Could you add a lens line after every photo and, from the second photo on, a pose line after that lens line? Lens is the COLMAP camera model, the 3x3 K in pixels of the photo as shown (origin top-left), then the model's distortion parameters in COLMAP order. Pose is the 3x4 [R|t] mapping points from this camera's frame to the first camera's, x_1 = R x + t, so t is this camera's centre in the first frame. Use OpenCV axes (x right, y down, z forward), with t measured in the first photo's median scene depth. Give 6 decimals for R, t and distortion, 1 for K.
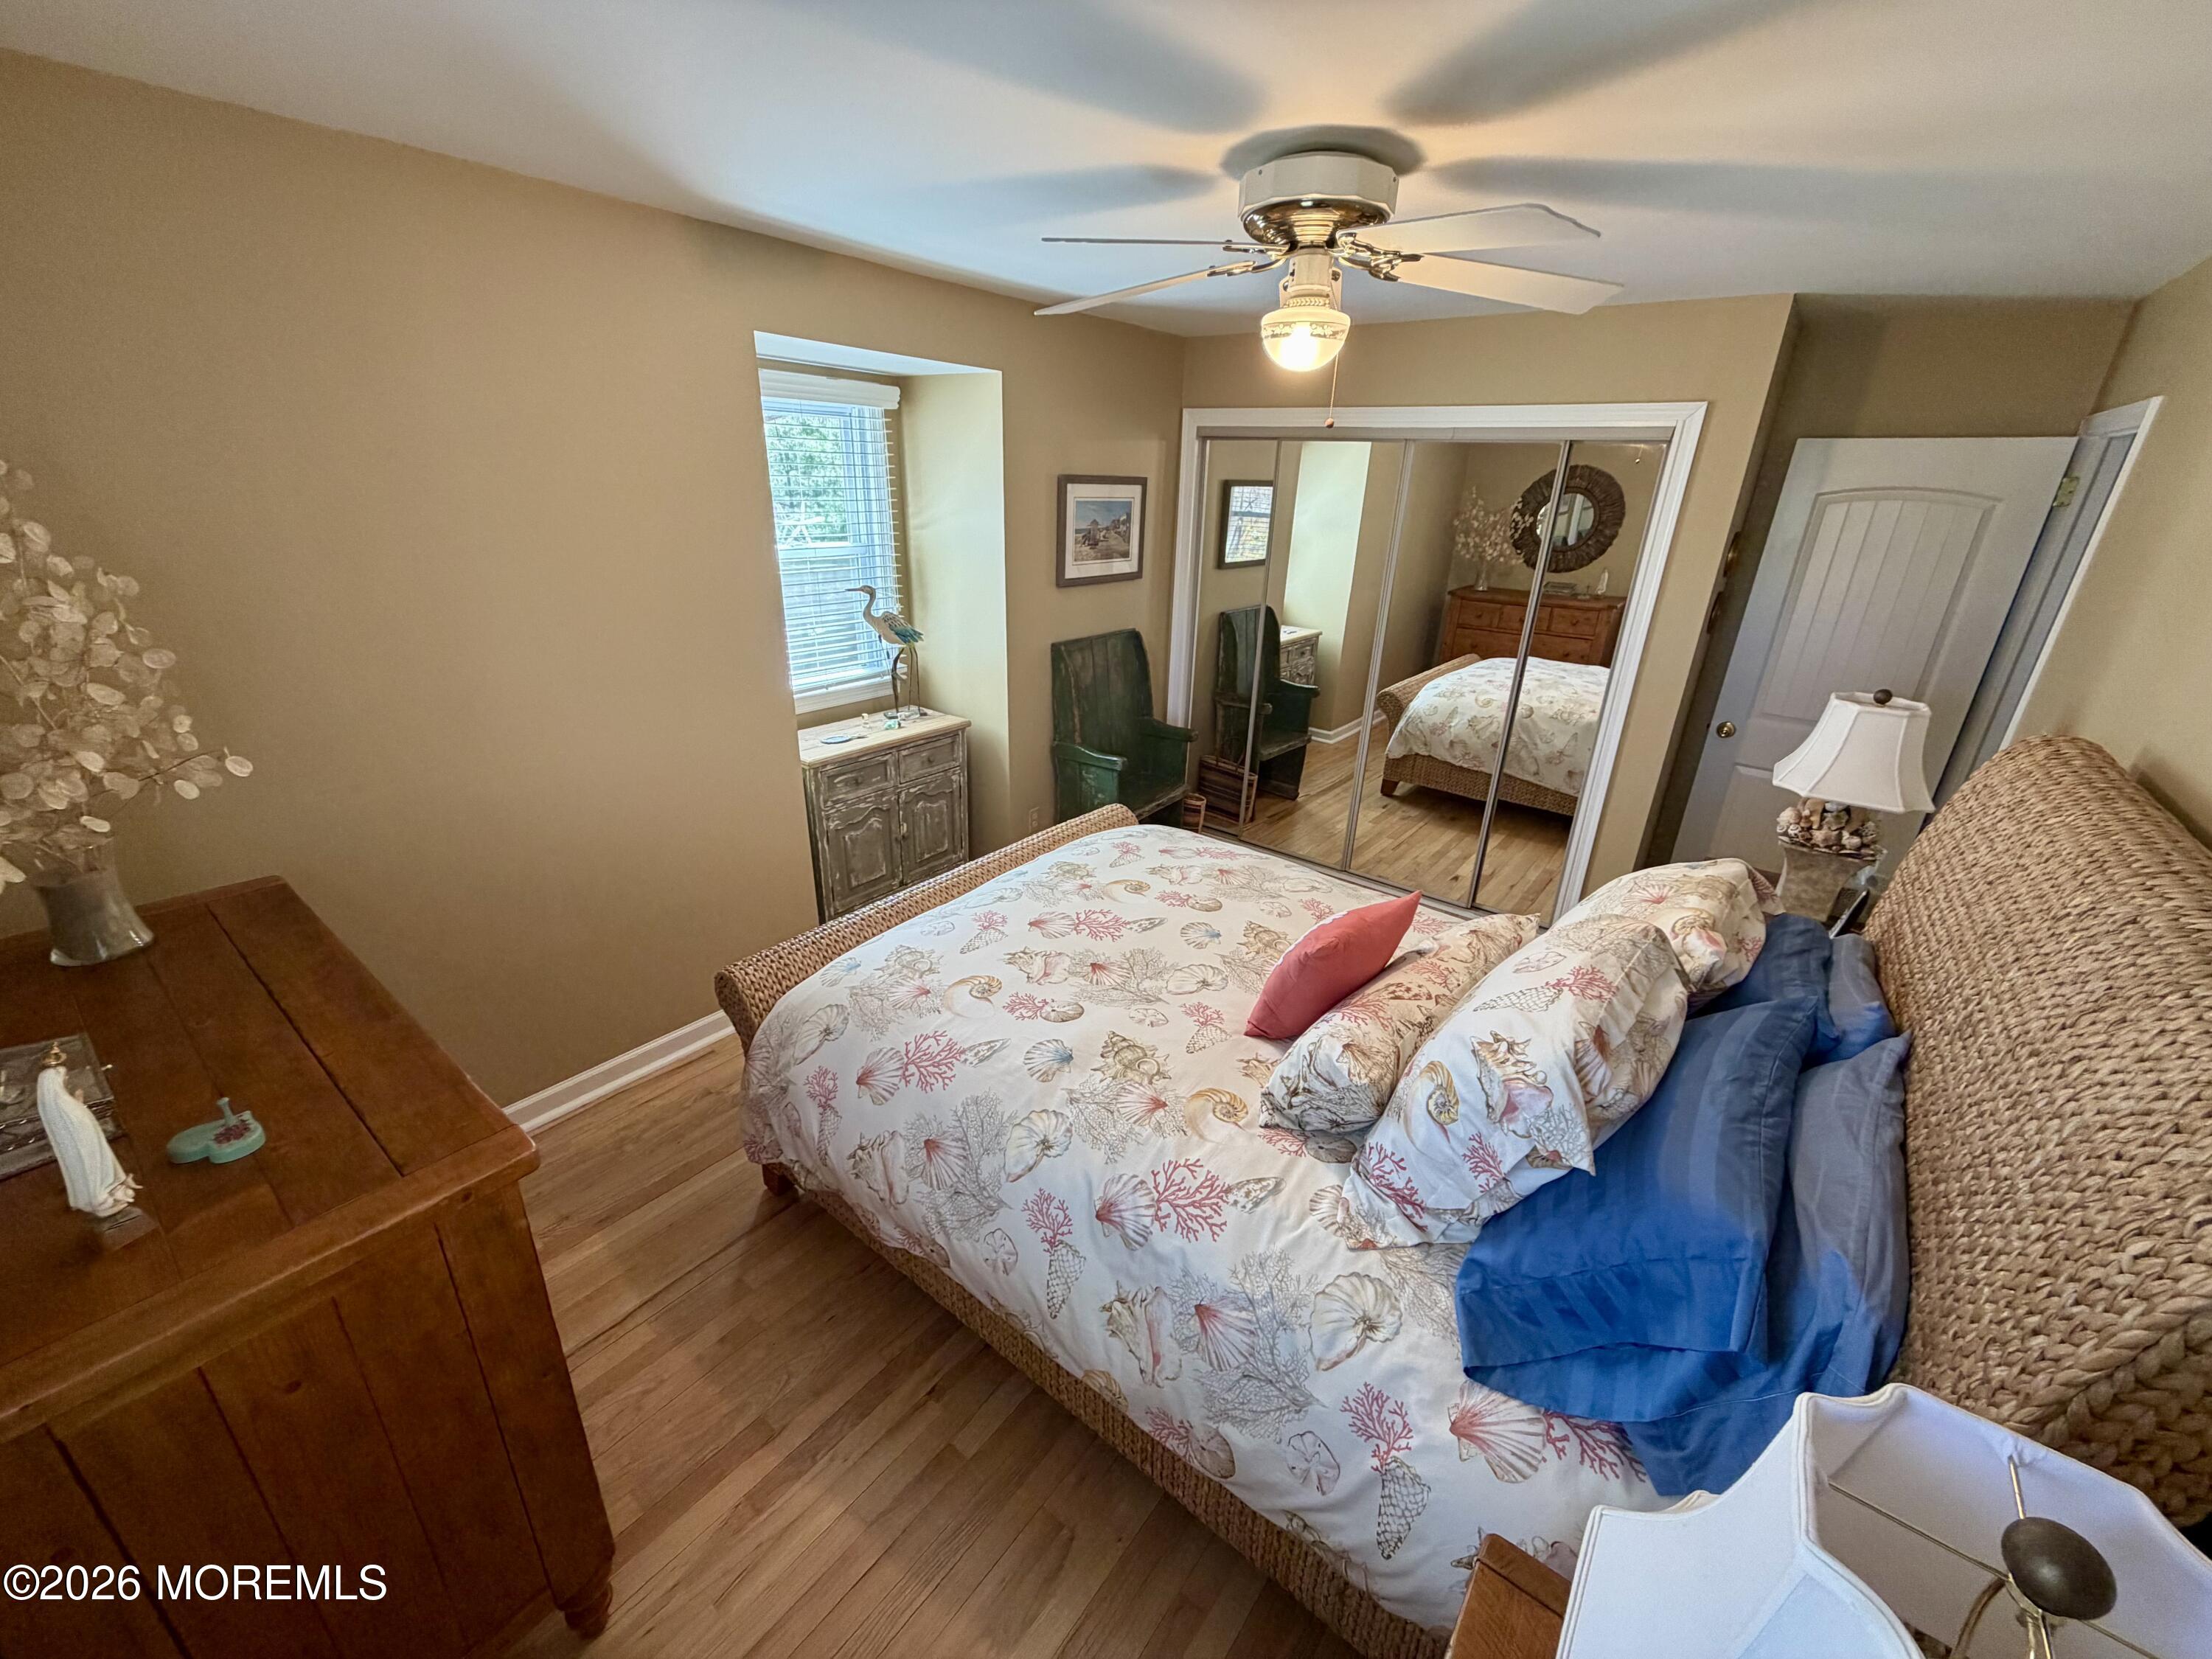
lens RADIAL K [[877.5, 0, 1106.0], [0, 877.5, 829.5], [0, 0, 1]] dist [-0.000421, -0.000204]
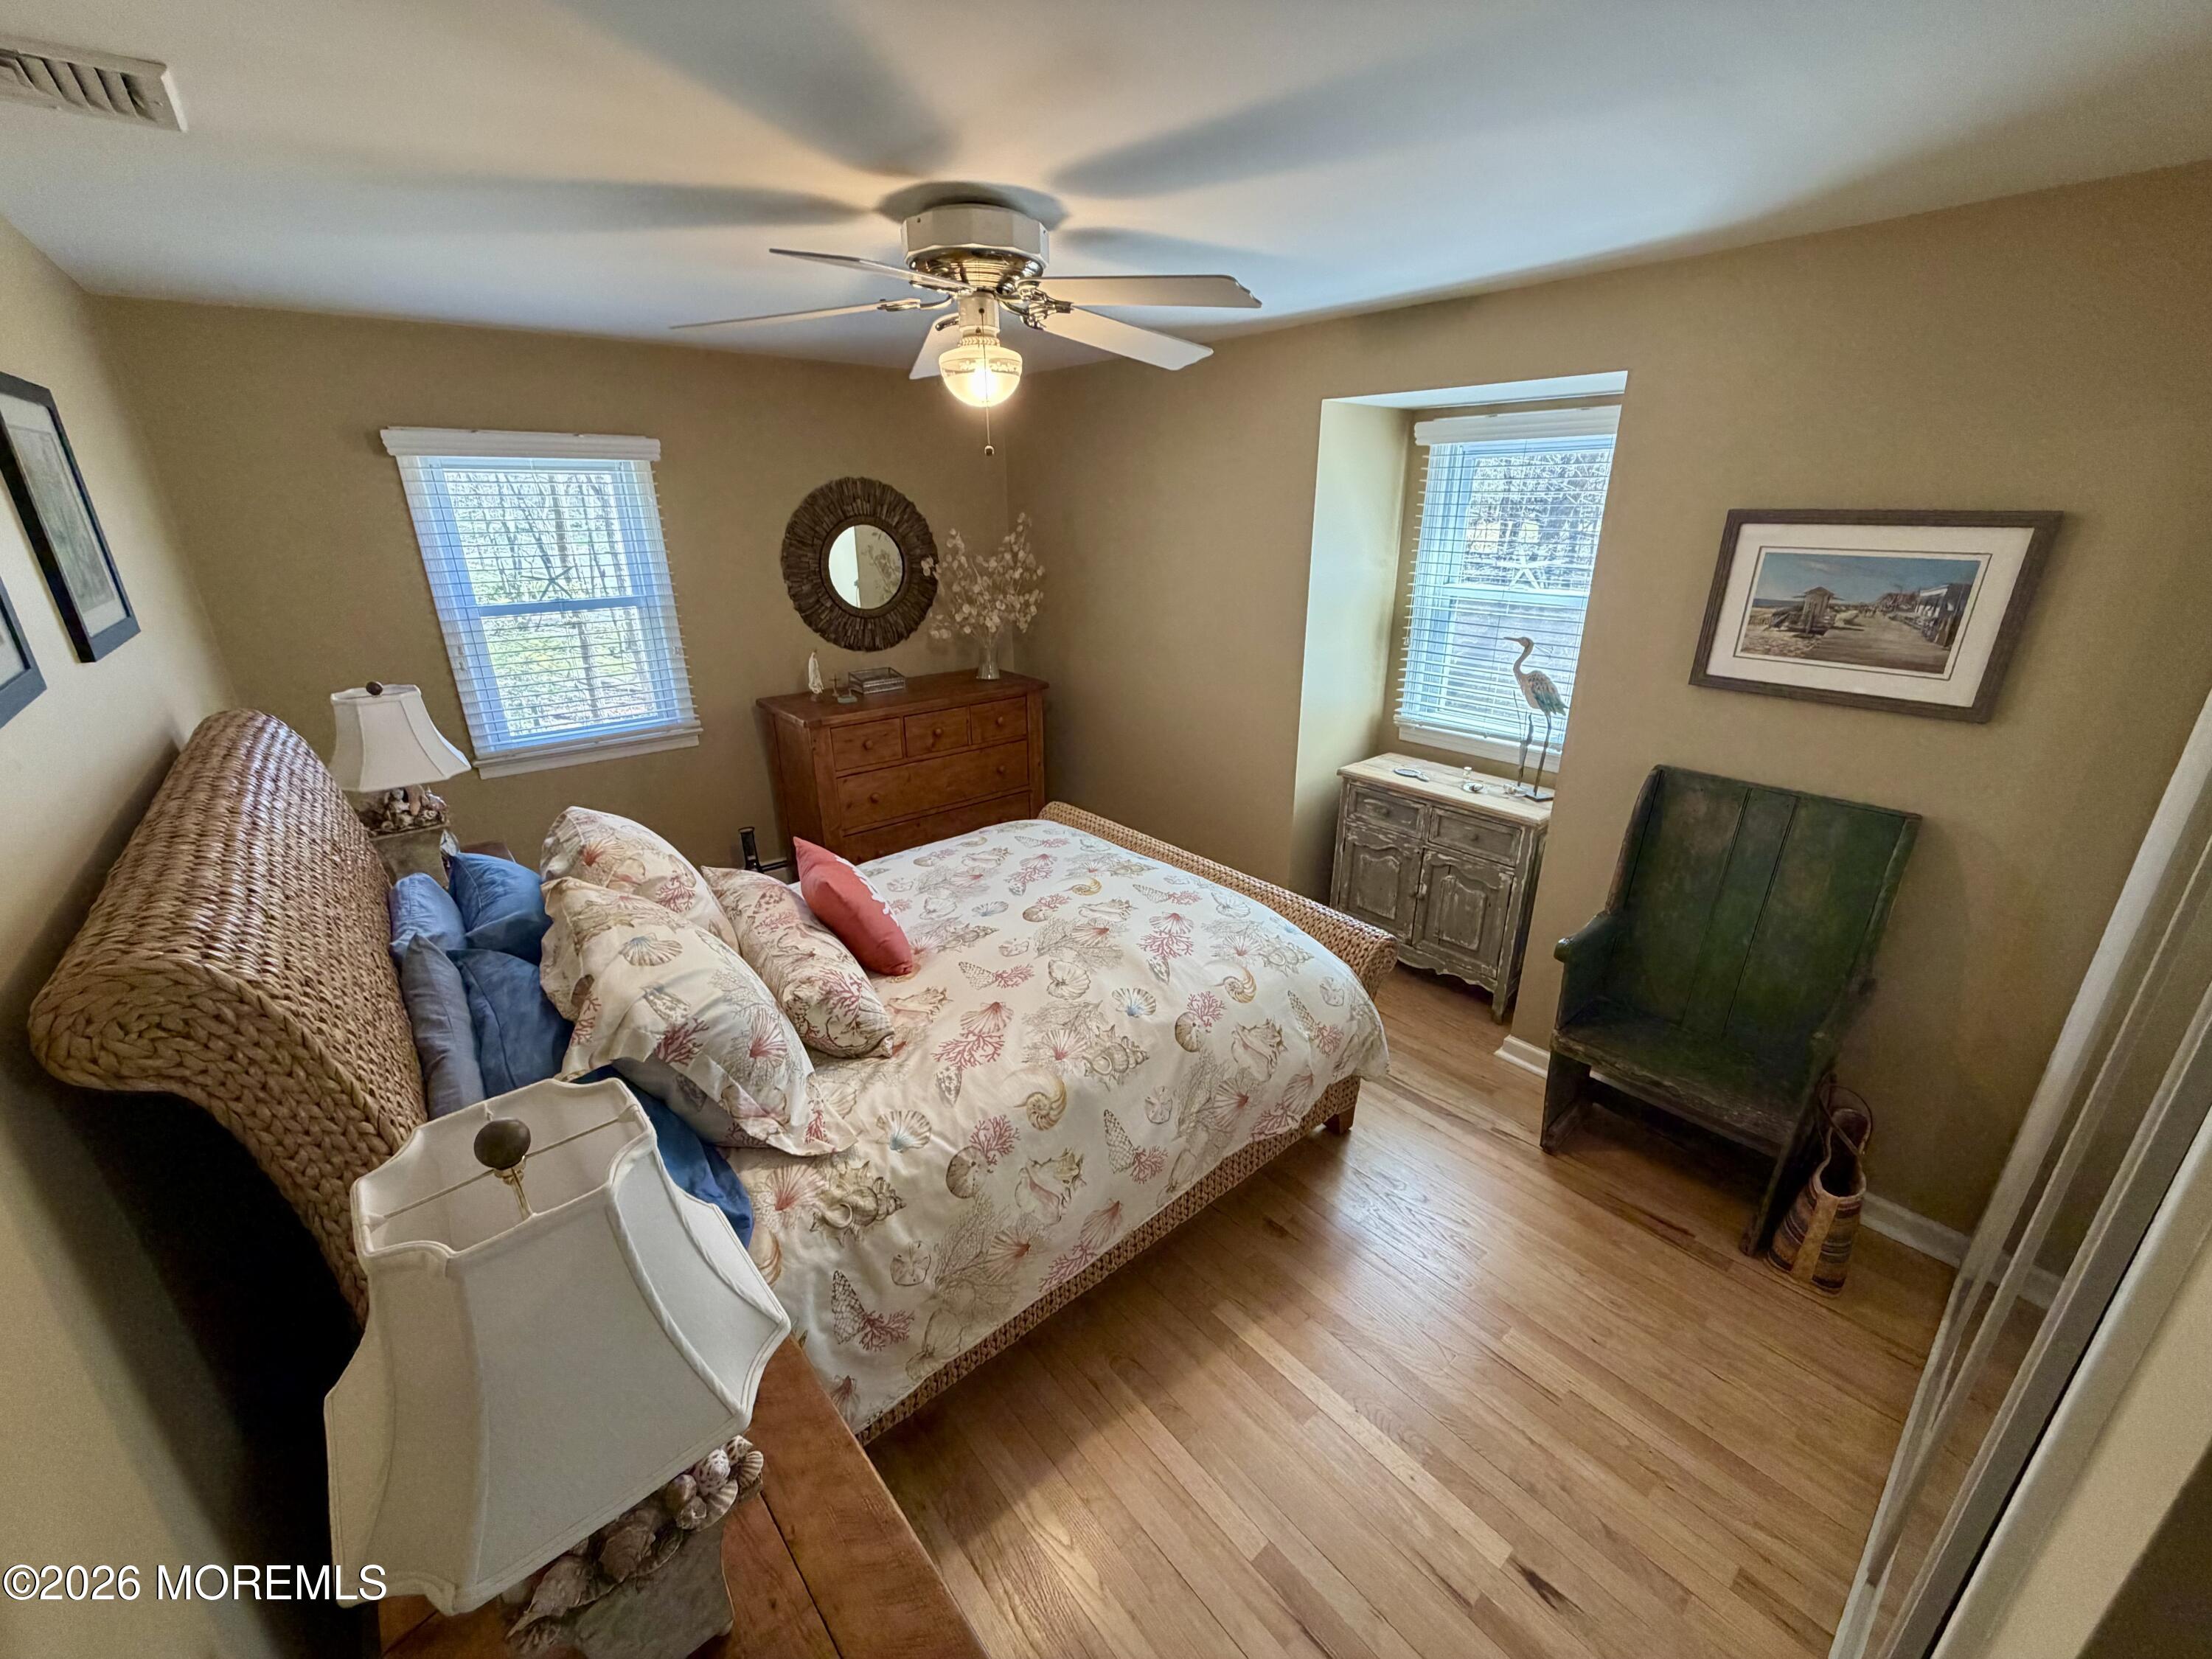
lens RADIAL K [[877.5, 0, 1106.0], [0, 877.5, 829.5], [0, 0, 1]] dist [-0.000421, -0.000204]
pose [[-0.210468, 0.313098, -0.926106, 0.702436], [-0.372297, 0.850271, 0.372068, -0.284638], [0.903935, 0.423095, -0.062390, 0.752287]]
